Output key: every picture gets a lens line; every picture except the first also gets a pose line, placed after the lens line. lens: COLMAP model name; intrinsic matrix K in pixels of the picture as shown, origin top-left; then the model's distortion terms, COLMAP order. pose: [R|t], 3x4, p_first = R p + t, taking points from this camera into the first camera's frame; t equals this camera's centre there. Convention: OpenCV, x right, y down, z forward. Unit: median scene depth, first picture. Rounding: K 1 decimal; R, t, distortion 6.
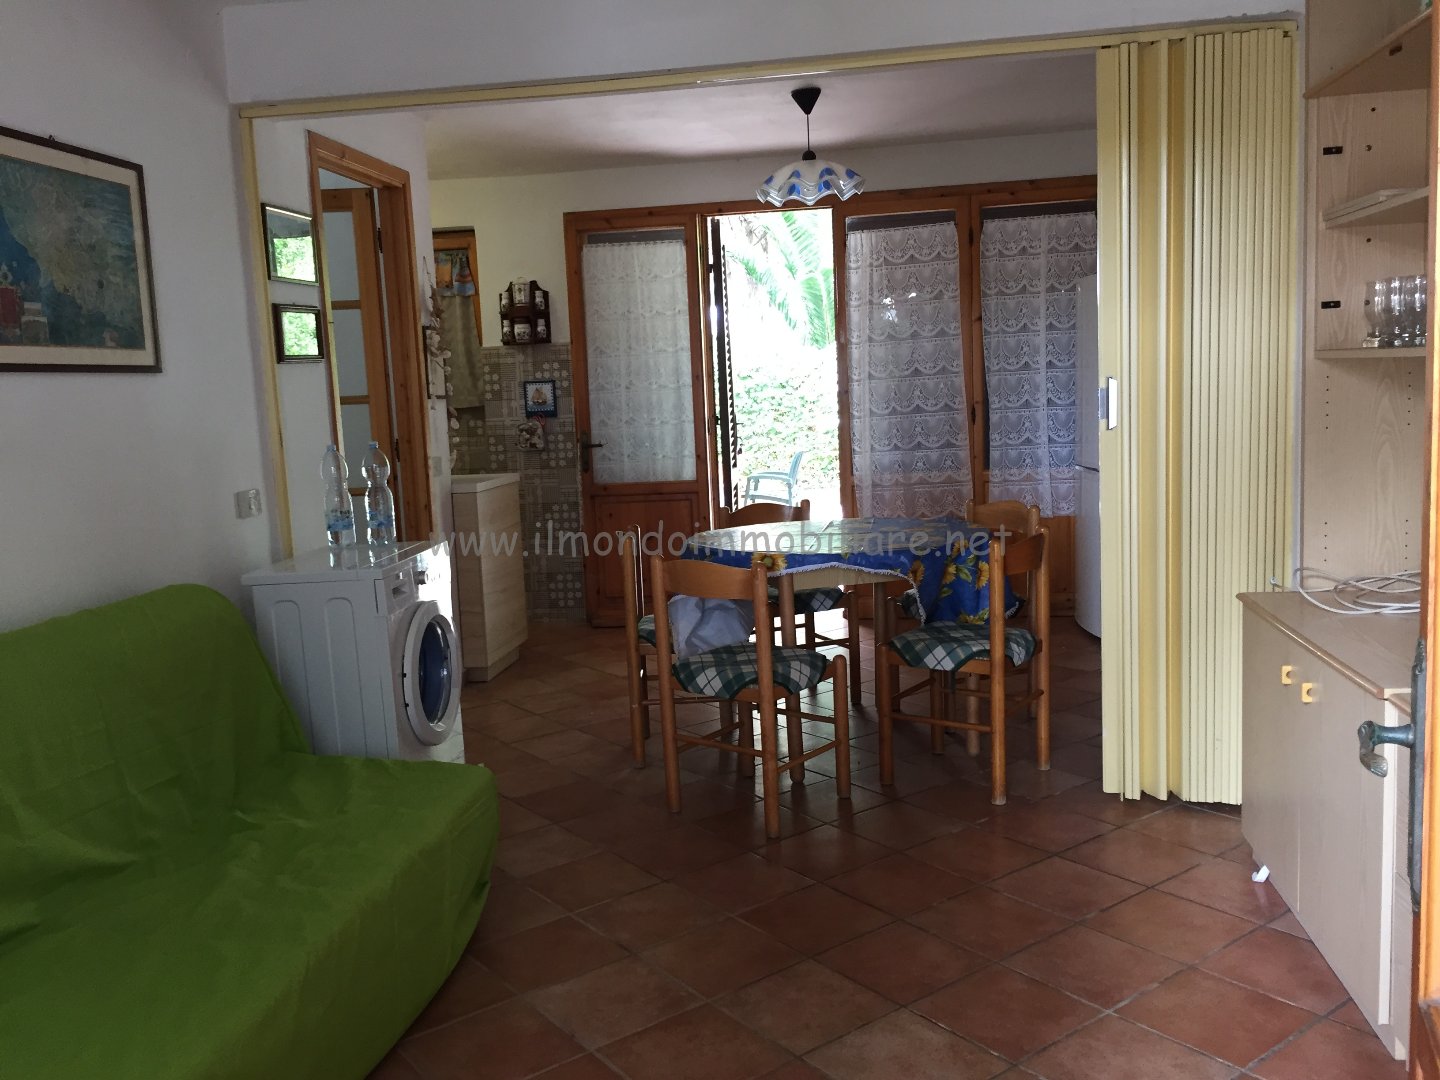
lens RADIAL K [[1237.4, 0, 720.4], [0, 1237.4, 543.6], [0, 0, 1]] dist [0.060204, -0.079431]
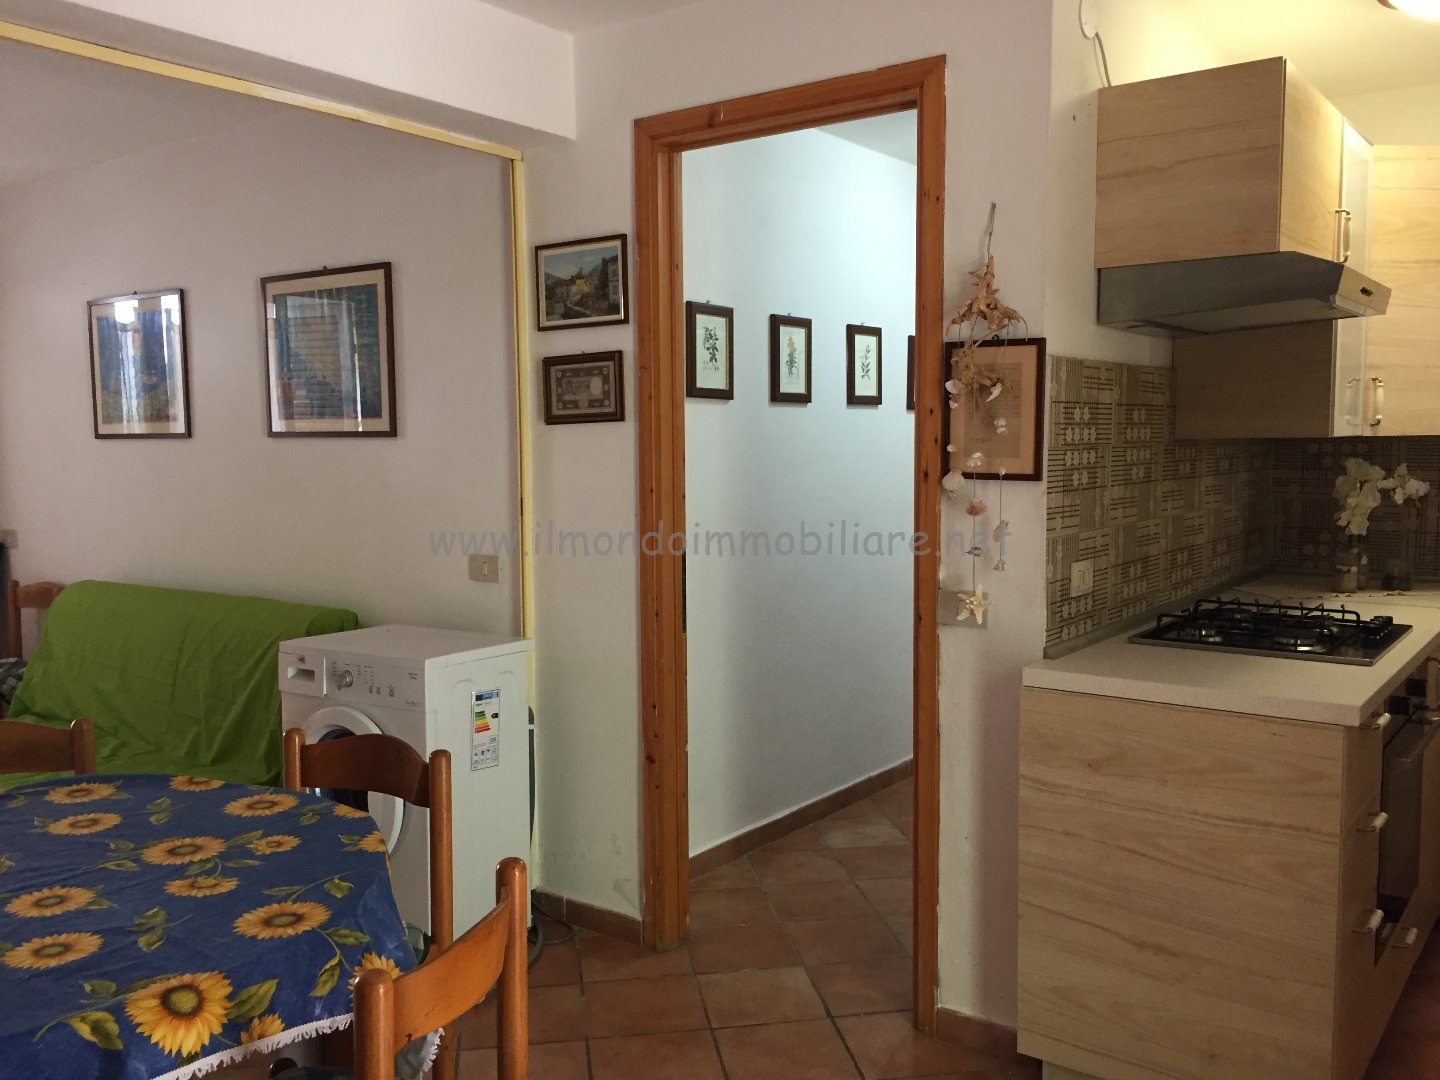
lens RADIAL K [[1237.4, 0, 720.4], [0, 1237.4, 540.7], [0, 0, 1]] dist [0.060204, -0.079431]
pose [[-0.455915, 0.125569, -0.881121, 0.465129], [-0.079708, 0.980259, 0.180940, -0.284865], [0.886447, 0.152726, -0.436906, 1.846913]]
